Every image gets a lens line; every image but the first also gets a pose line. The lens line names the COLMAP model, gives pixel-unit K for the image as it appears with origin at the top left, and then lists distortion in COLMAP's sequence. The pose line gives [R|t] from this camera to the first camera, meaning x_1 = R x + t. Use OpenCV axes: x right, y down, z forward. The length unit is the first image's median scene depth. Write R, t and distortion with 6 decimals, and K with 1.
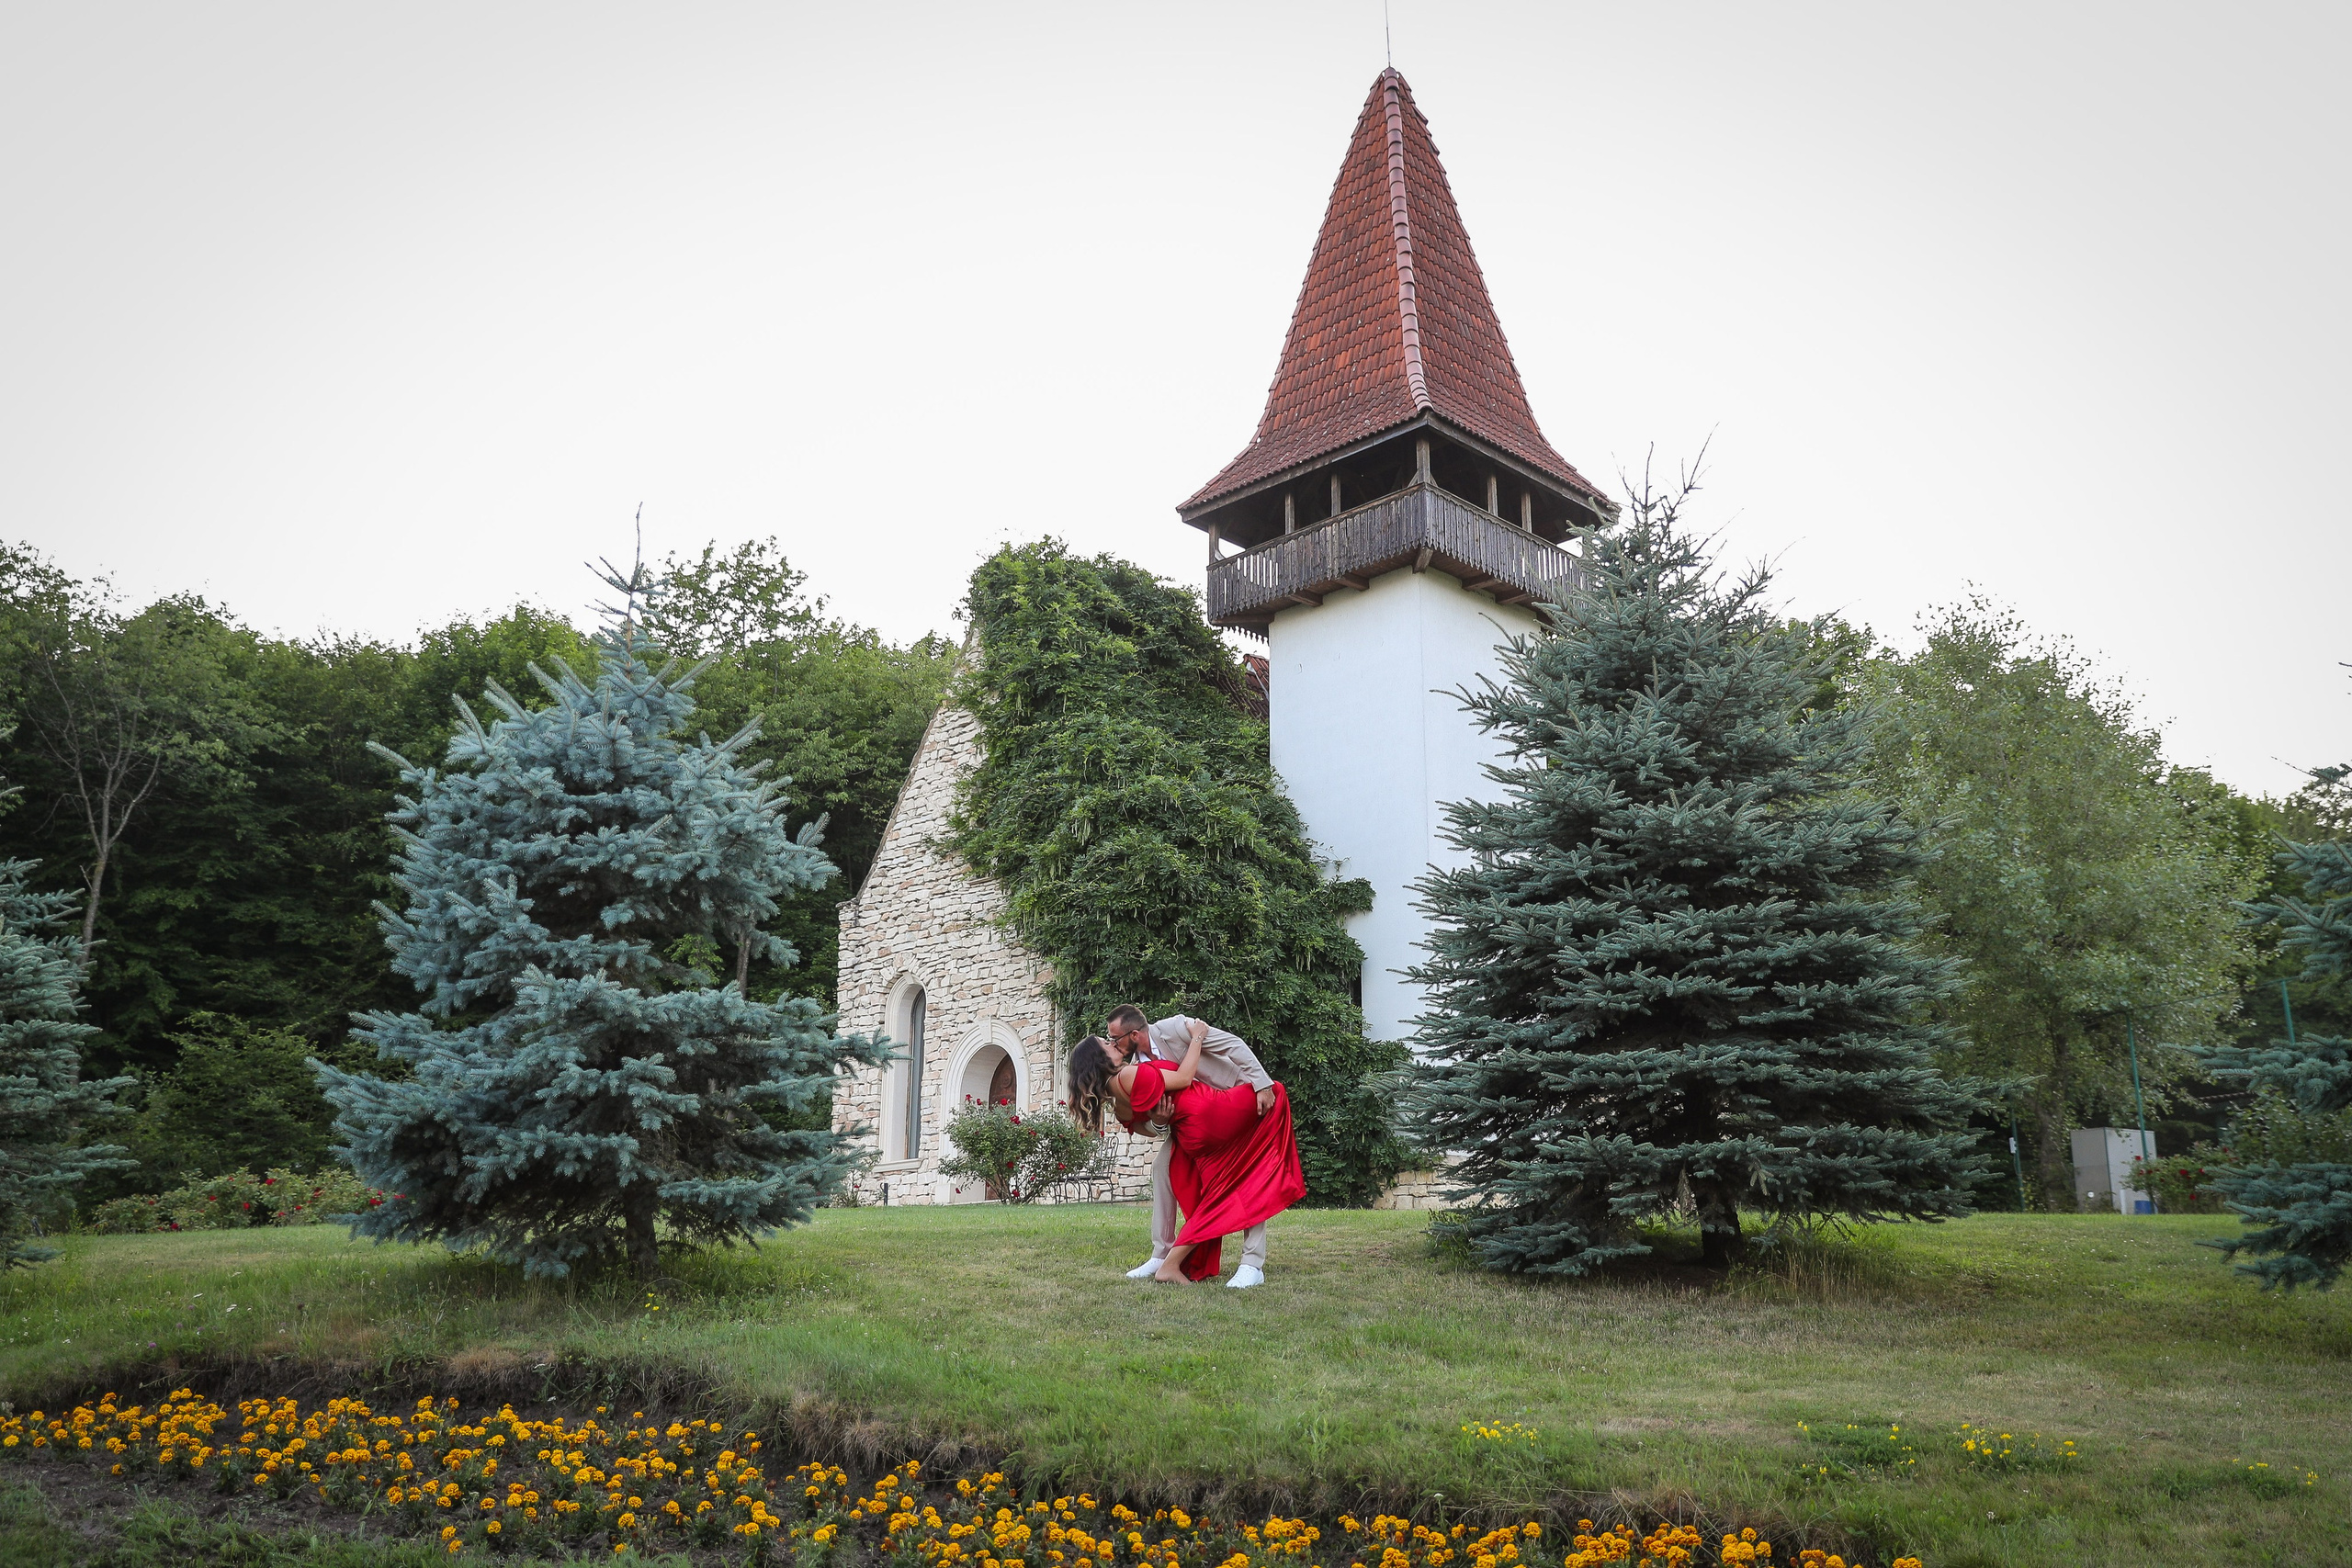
lens RADIAL K [[2022.0, 0, 1176.0], [0, 2022.0, 784.0], [0, 0, 1]] dist [0.006033, 0.004848]
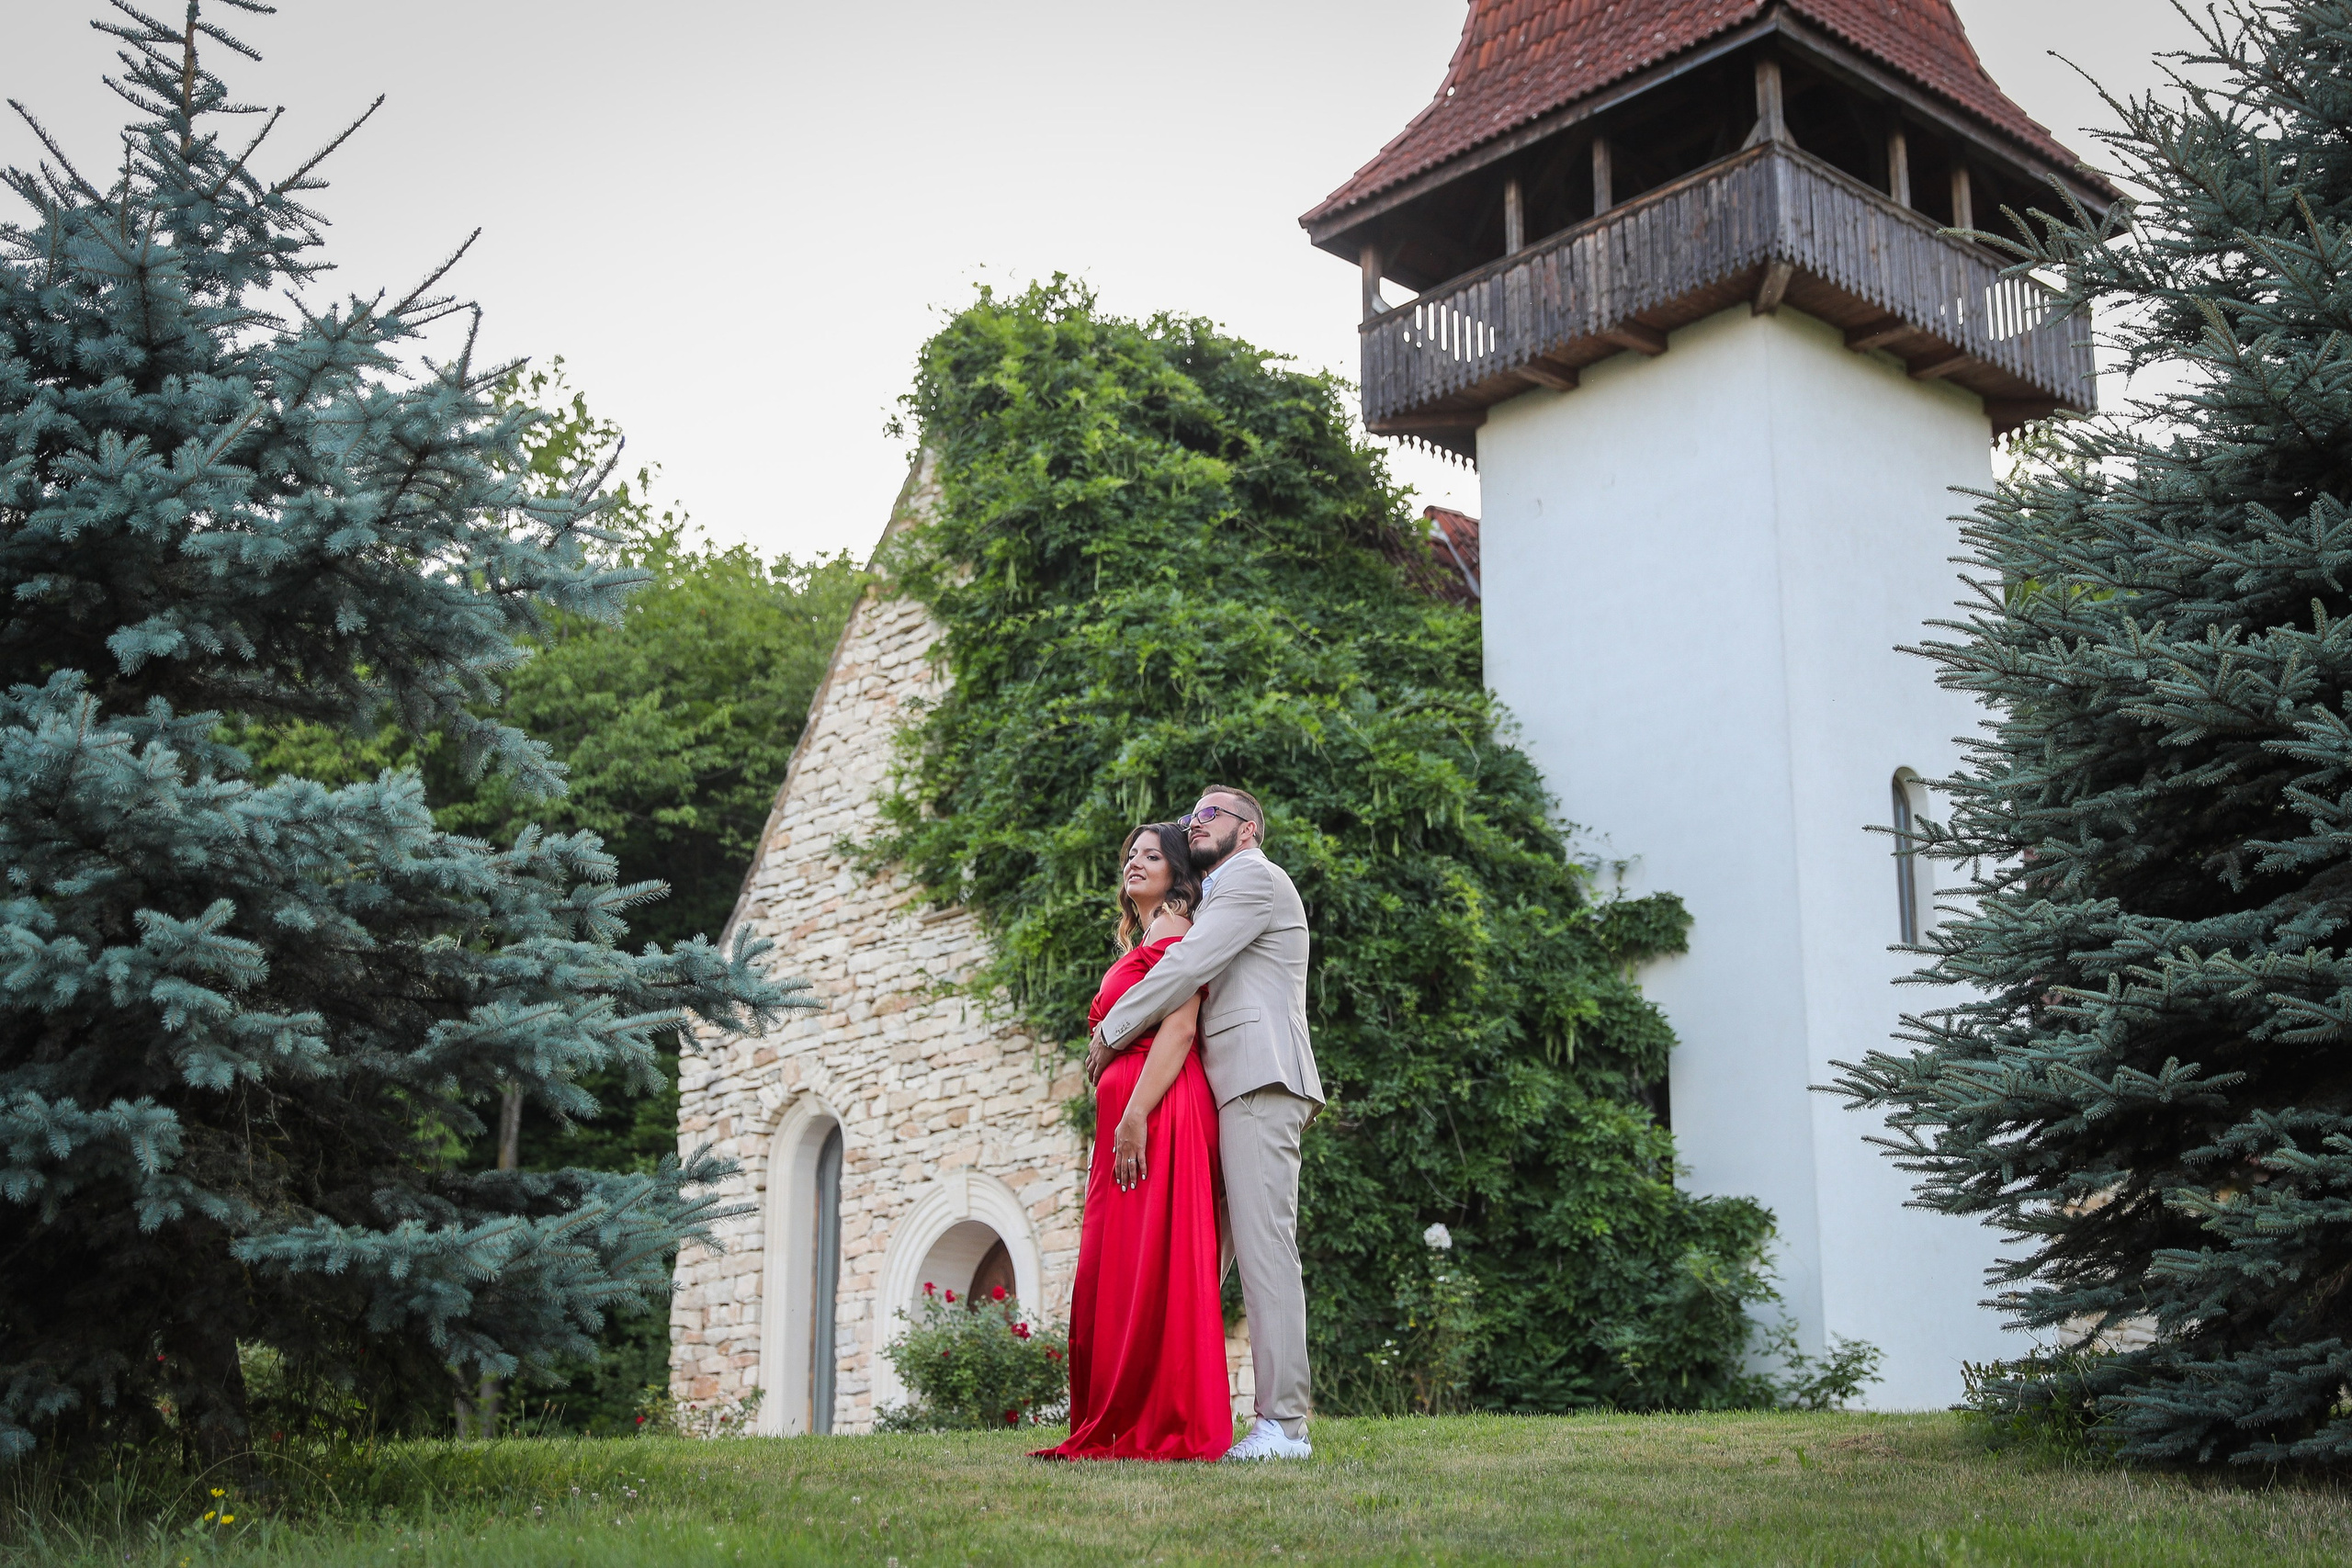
lens RADIAL K [[3498.7, 0, 1176.0], [0, 3498.7, 784.0], [0, 0, 1]] dist [0.000895, 0.019563]
pose [[0.999563, -0.014353, -0.025828, -0.011553], [0.013693, 0.999580, -0.025540, 0.039099], [0.026184, 0.025175, 0.999340, 0.083248]]
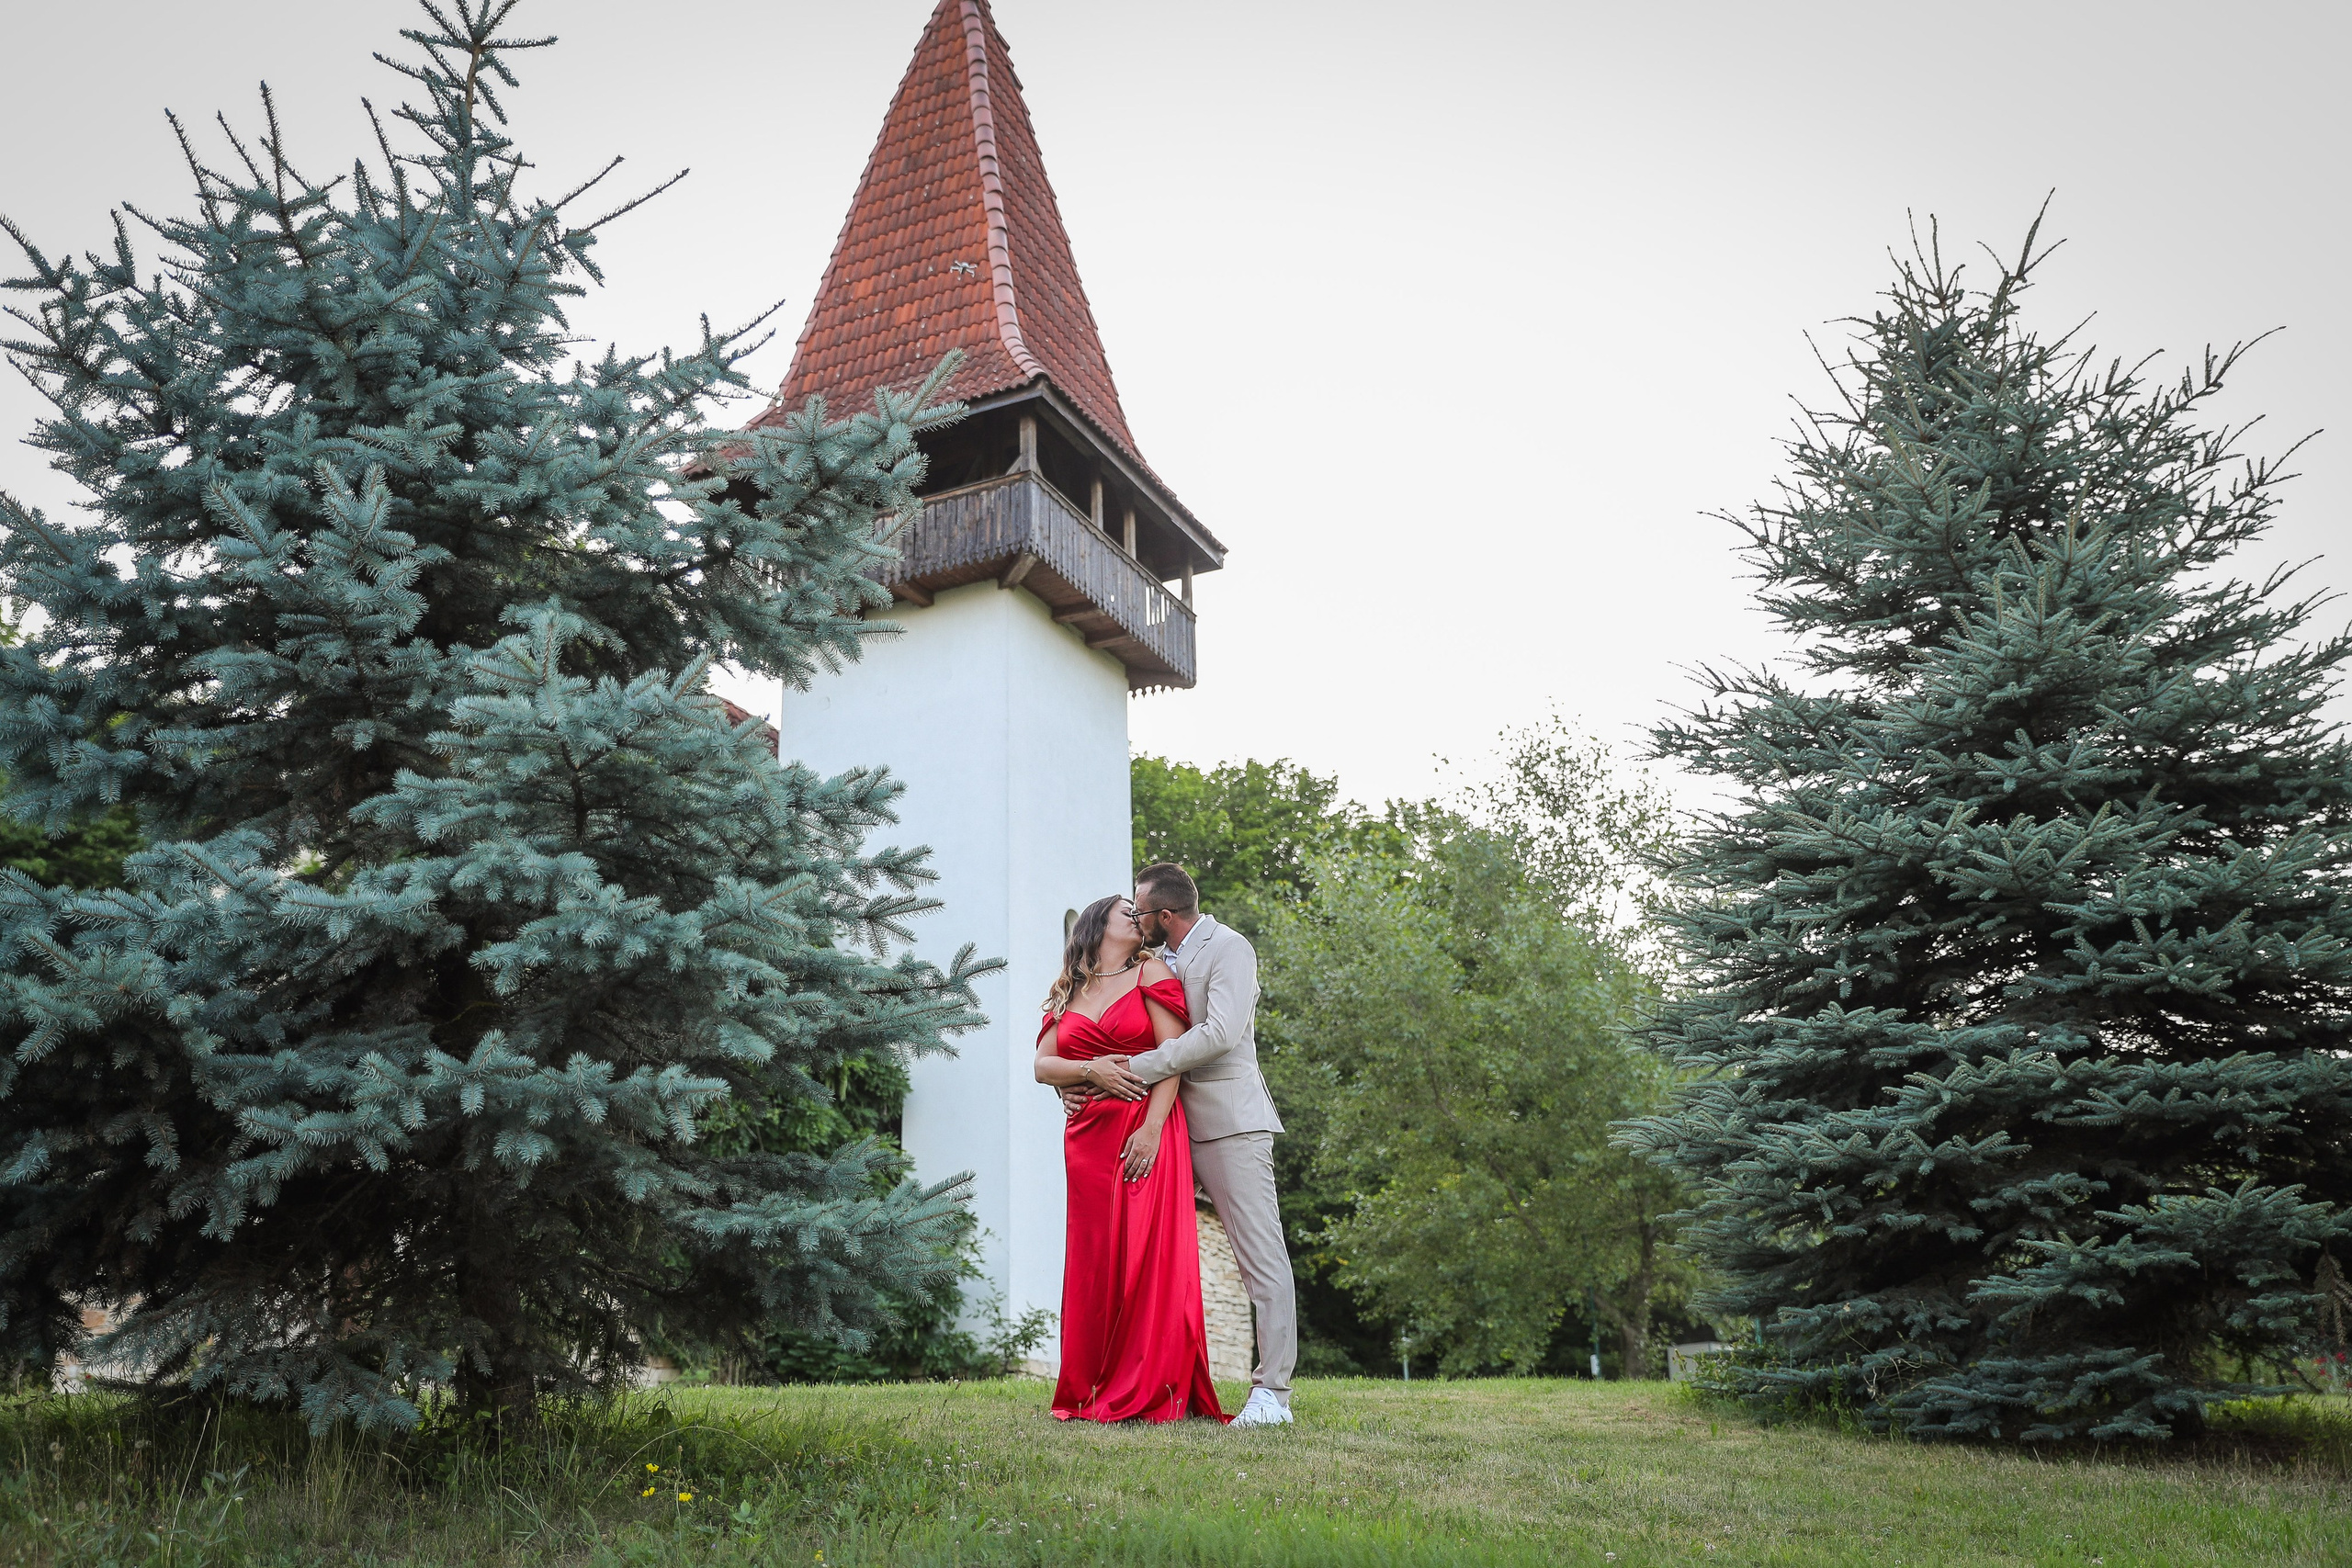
lens RADIAL K [[2328.6, 0, 1176.0], [0, 2328.6, 784.0], [0, 0, 1]] dist [0.009472, -0.027367]
pose [[0.938822, 0.092199, 0.331832, -0.103929], [-0.064522, 0.993526, -0.093501, 0.046555], [-0.338305, 0.066371, 0.938693, 0.155084]]
